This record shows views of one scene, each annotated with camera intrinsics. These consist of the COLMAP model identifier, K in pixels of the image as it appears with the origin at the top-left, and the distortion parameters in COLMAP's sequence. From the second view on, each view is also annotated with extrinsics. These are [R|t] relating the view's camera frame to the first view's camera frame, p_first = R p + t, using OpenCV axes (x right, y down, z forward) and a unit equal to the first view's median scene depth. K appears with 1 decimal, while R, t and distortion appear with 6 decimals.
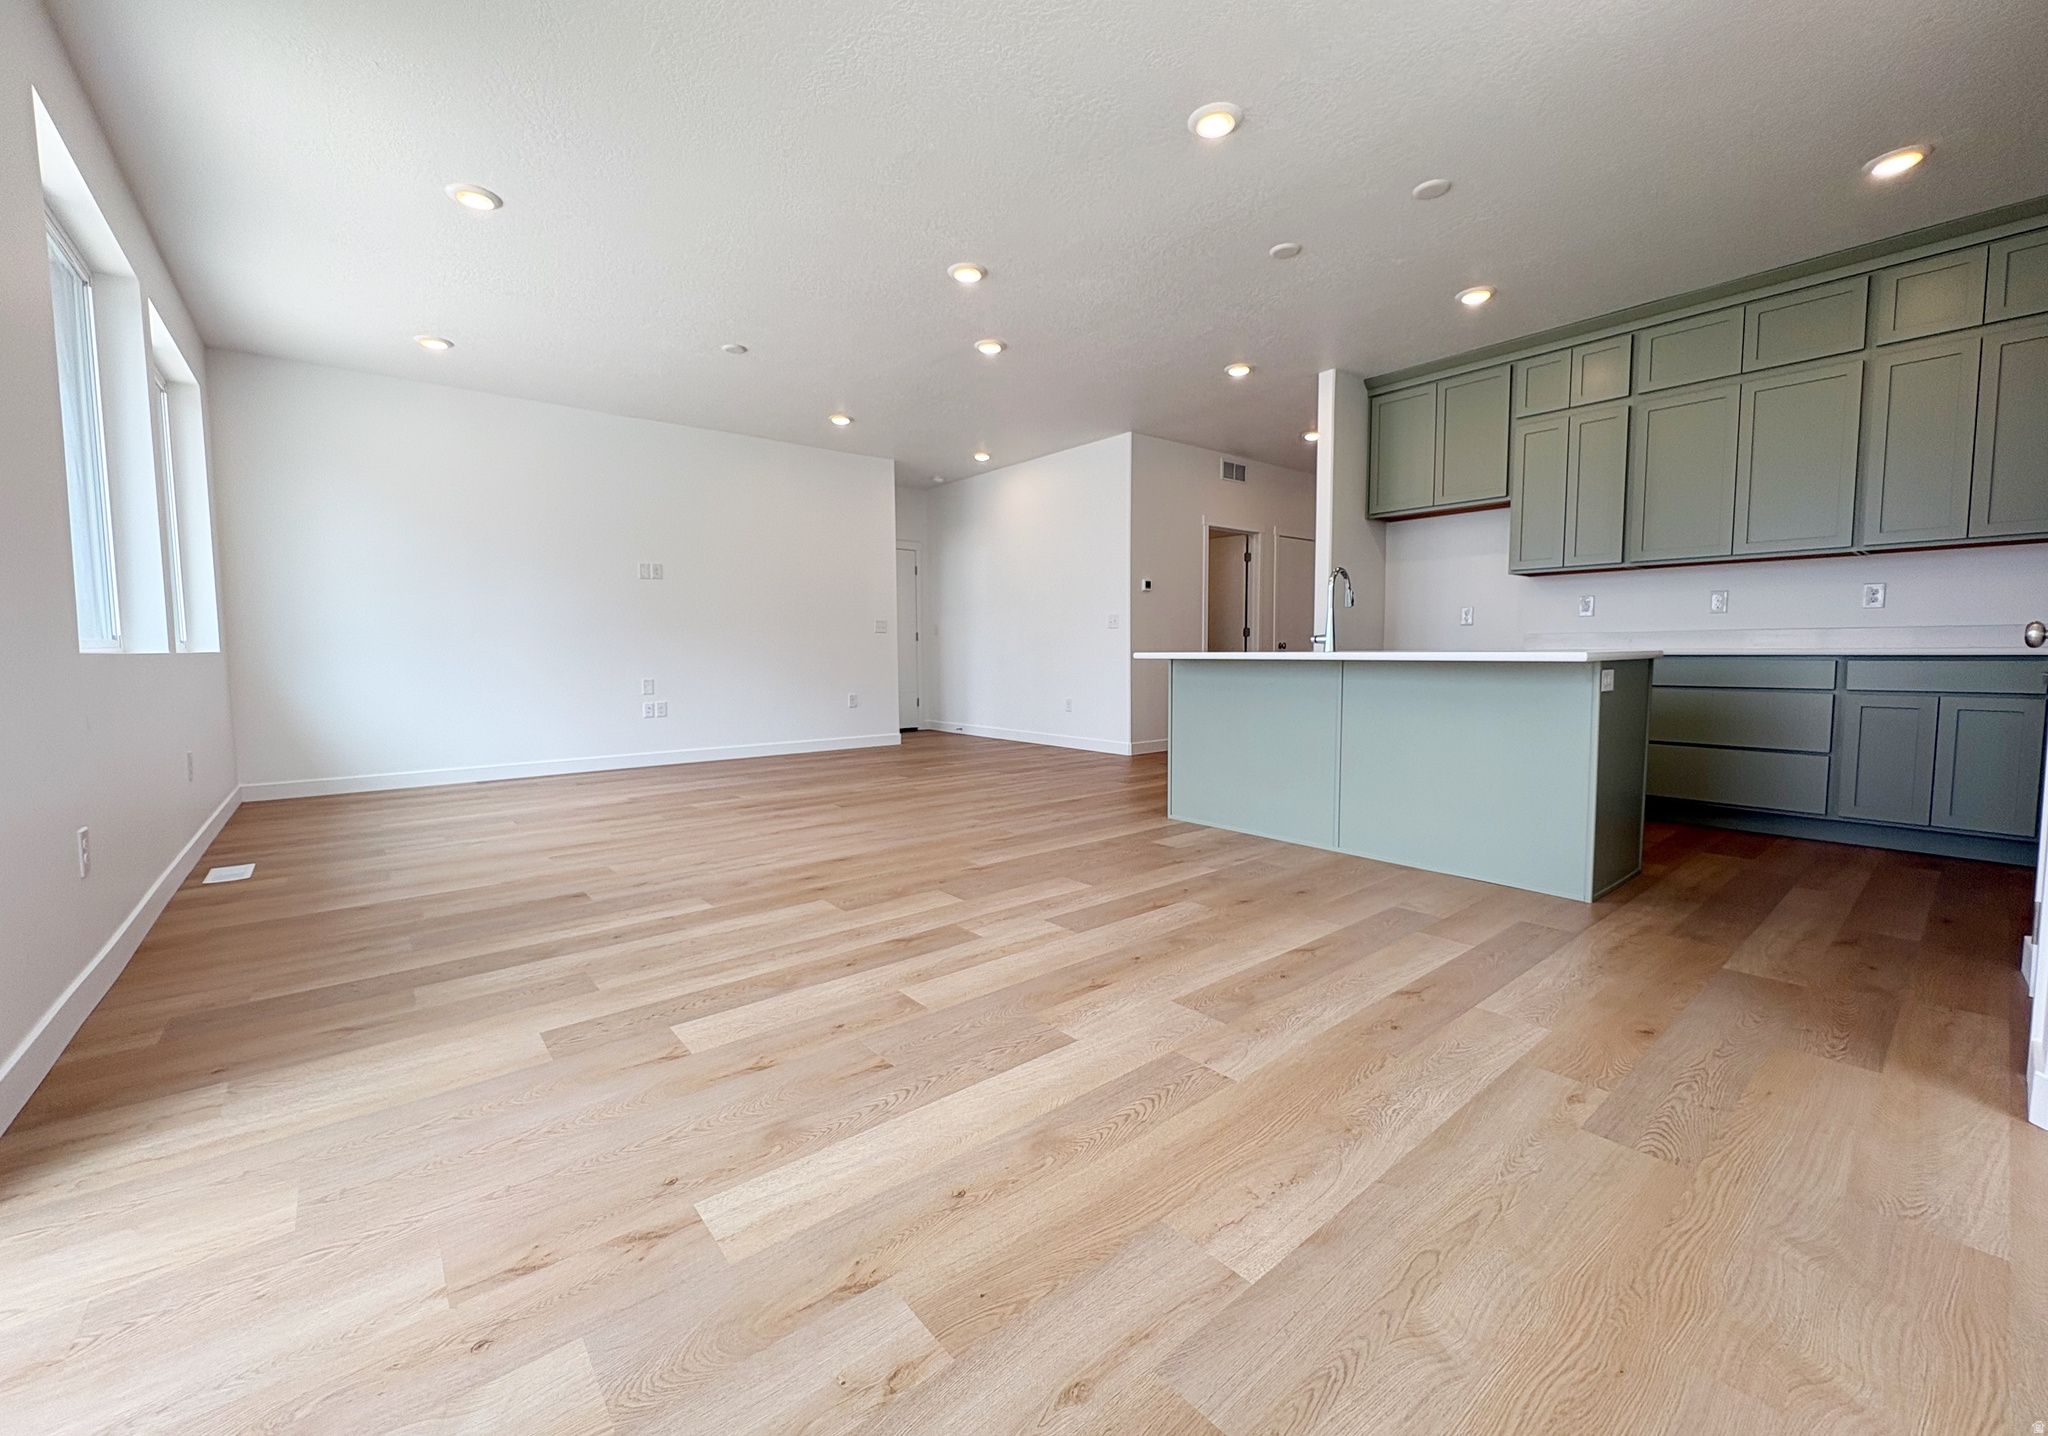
lens RADIAL K [[823.9, 0, 1025.7], [0, 823.9, 711.0], [0, 0, 1]] dist [-0.000243, -0.000004]
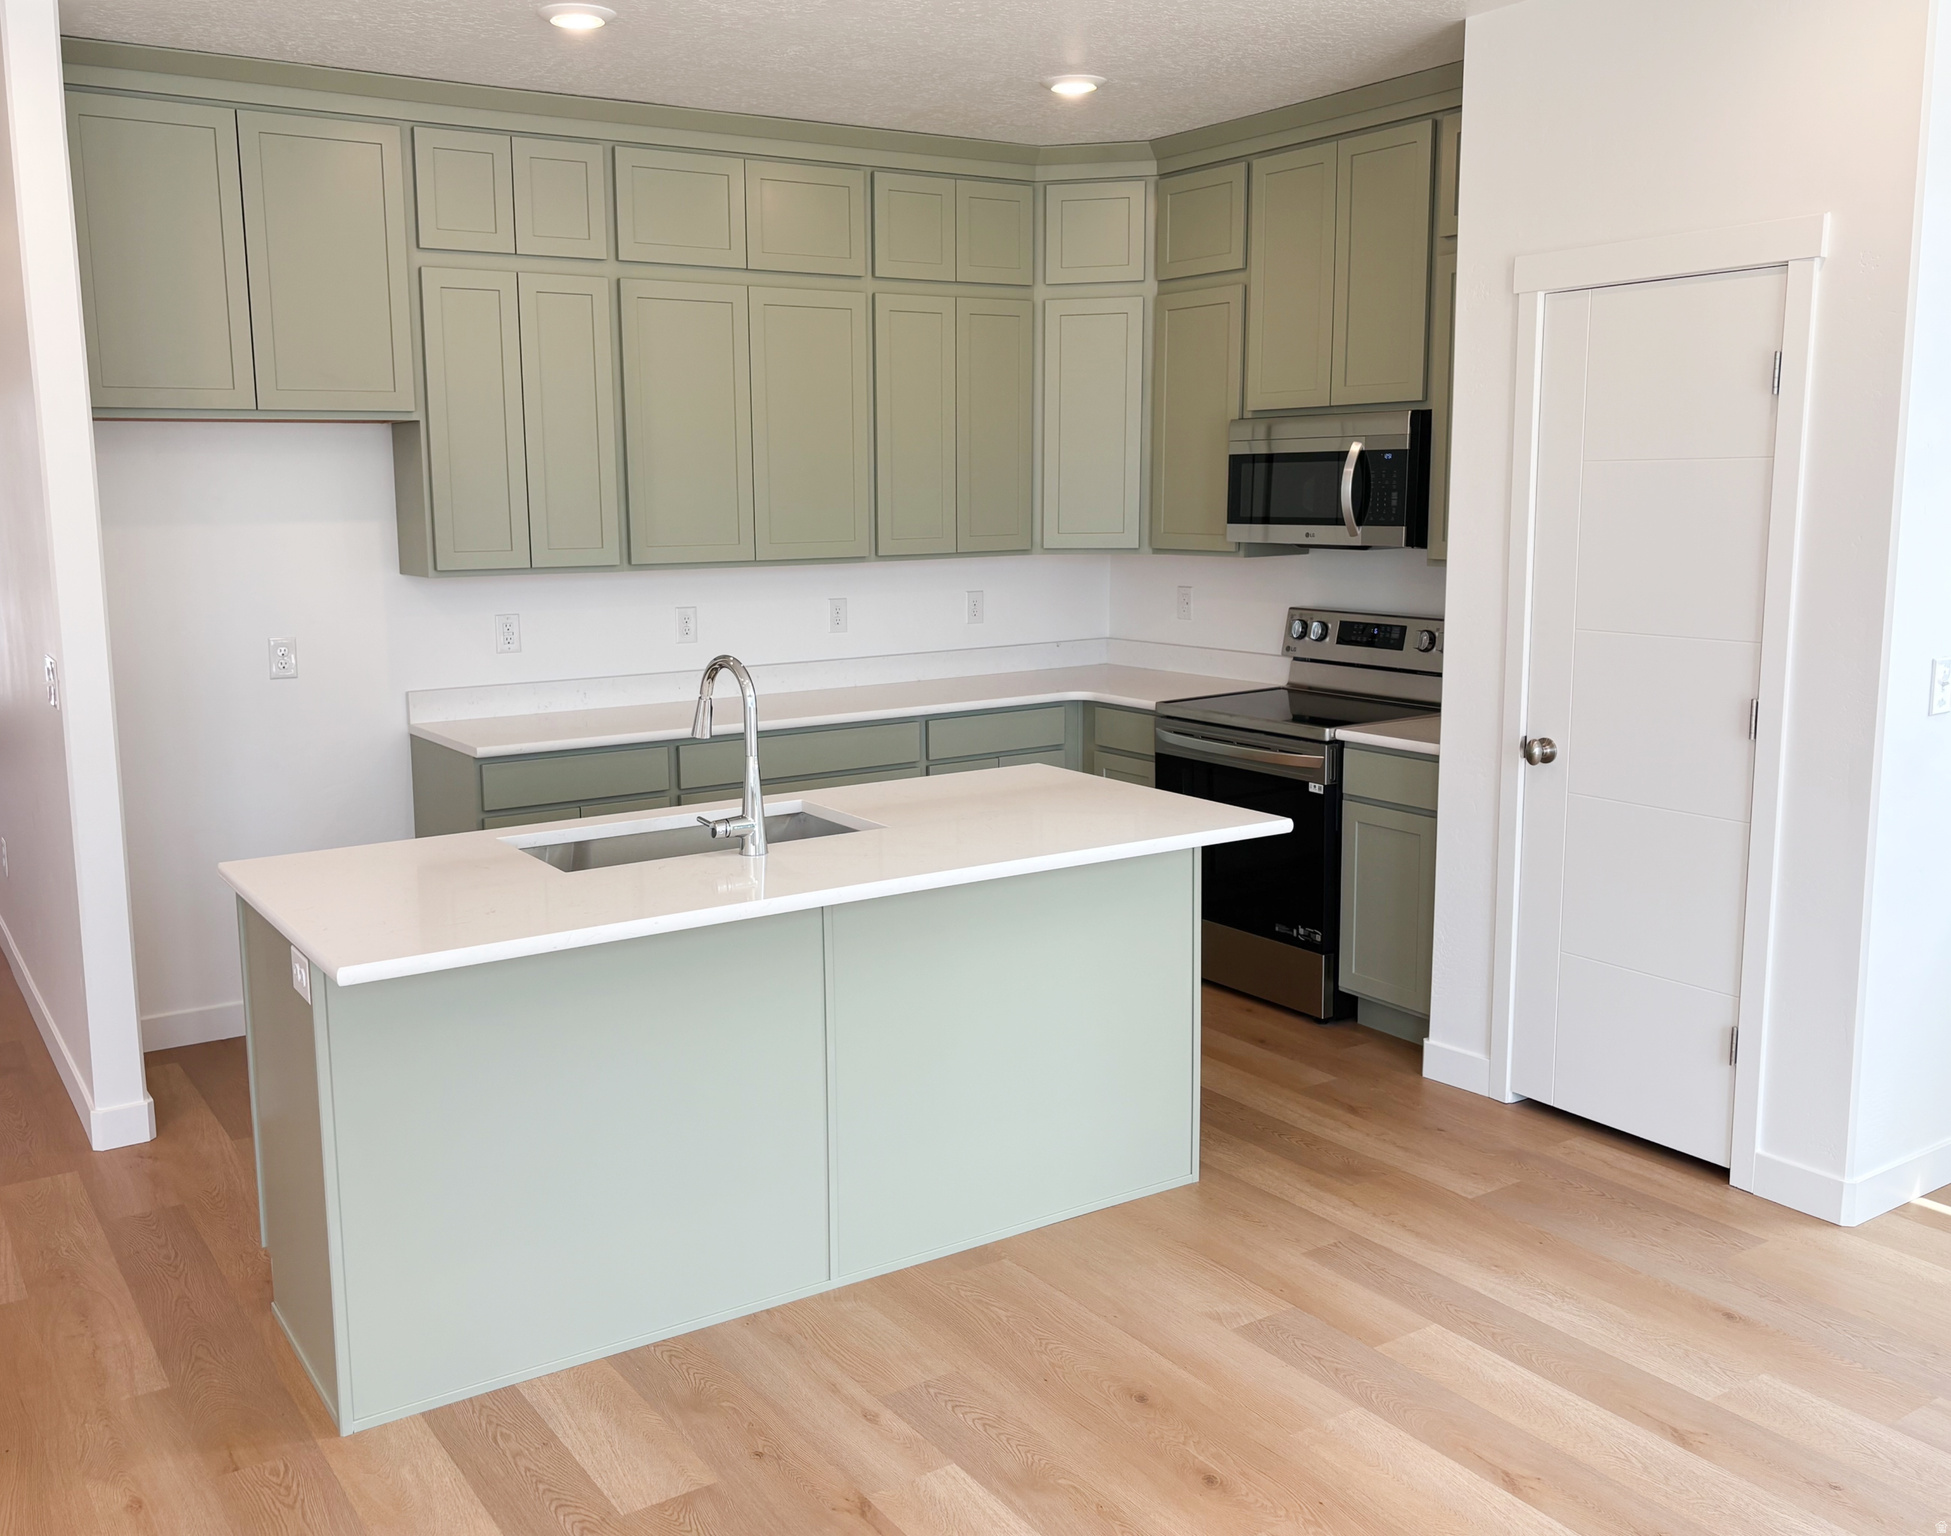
lens RADIAL K [[1793.8, 0, 976.0], [0, 1793.8, 769.7], [0, 0, 1]] dist [0.016523, 0.000000]
pose [[0.111889, -0.148035, 0.982633, -0.726976], [0.077587, 0.987124, 0.139877, -0.325415], [-0.990687, 0.060589, 0.121934, 1.168159]]
